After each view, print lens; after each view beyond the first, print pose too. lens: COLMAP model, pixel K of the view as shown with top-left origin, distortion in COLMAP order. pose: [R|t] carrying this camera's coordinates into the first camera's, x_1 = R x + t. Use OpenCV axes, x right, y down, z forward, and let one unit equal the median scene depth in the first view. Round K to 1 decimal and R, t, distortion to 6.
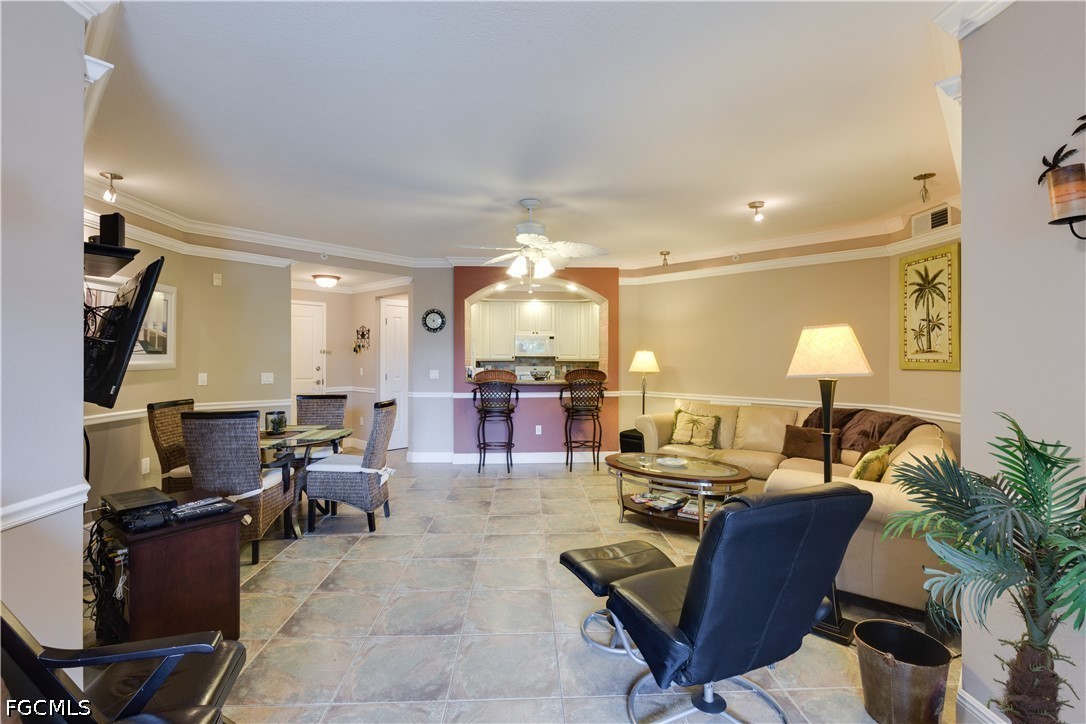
lens RADIAL K [[490.3, 0, 556.9], [0, 490.3, 361.5], [0, 0, 1]] dist [-0.004381, 0.001366]
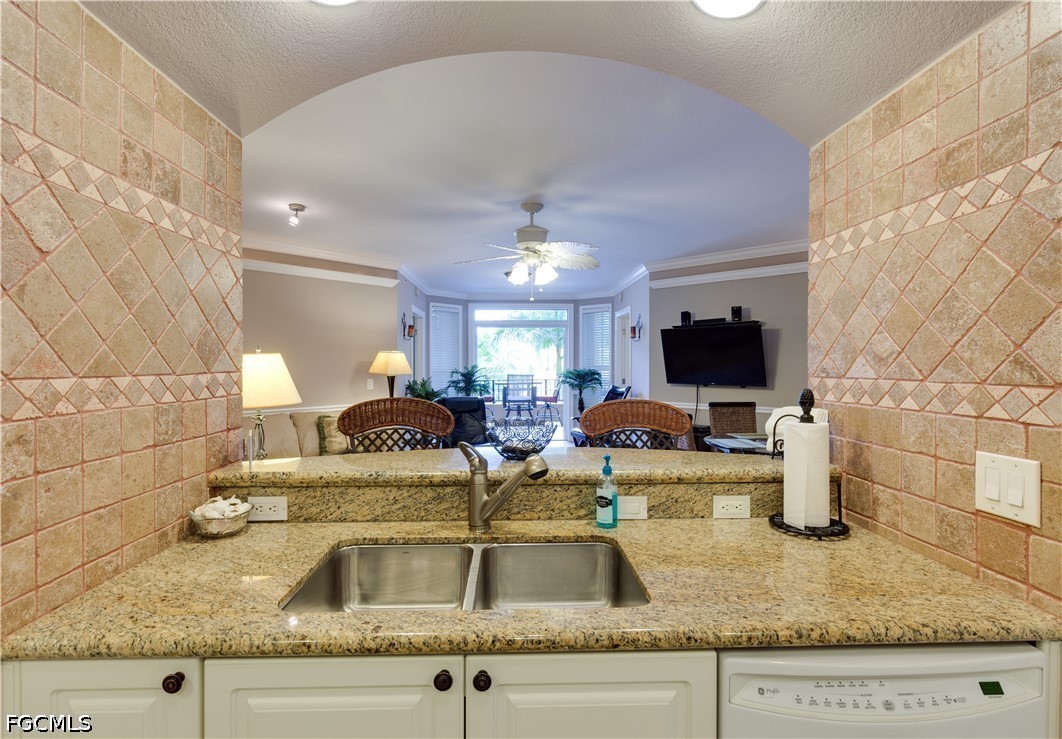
lens RADIAL K [[497.8, 0, 525.3], [0, 497.8, 363.7], [0, 0, 1]] dist [0.001121, -0.001561]
pose [[-0.999647, -0.003537, 0.026333, -0.061914], [-0.003315, 0.999958, 0.008490, -0.020596], [-0.026362, 0.008400, -0.999617, 1.830564]]
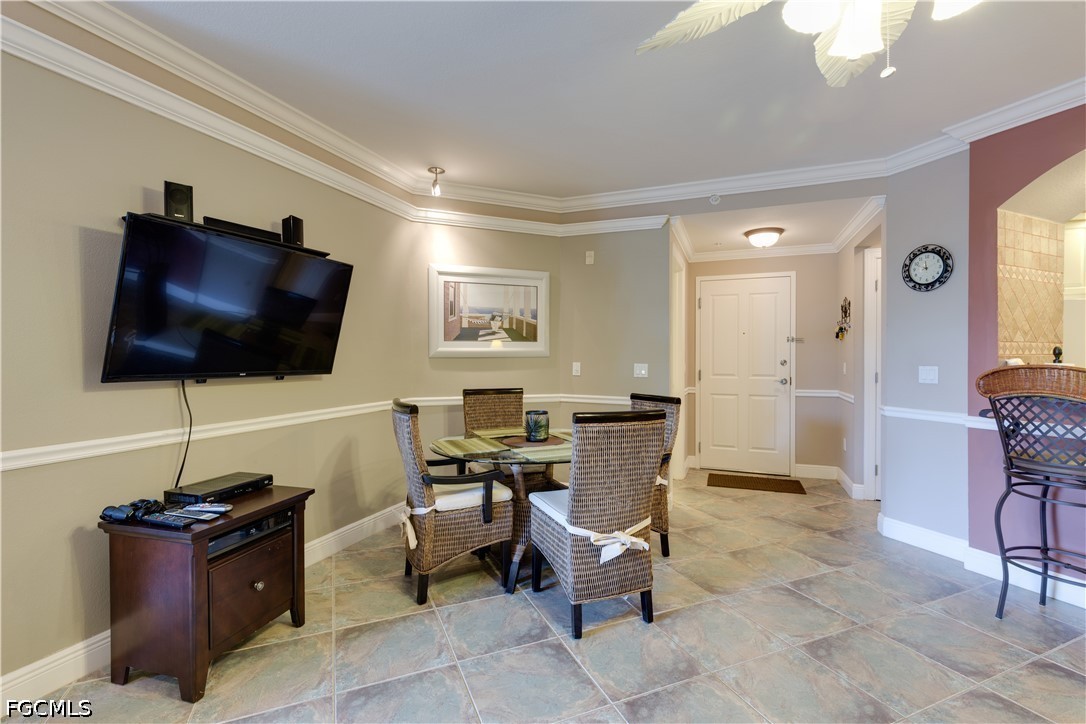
lens RADIAL K [[490.3, 0, 507.6], [0, 490.3, 367.7], [0, 0, 1]] dist [-0.004381, 0.001366]
pose [[0.341599, 0.023077, -0.939563, 0.111868], [-0.008617, 0.999733, 0.021422, 0.017267], [0.939806, 0.000779, 0.341706, 0.638700]]
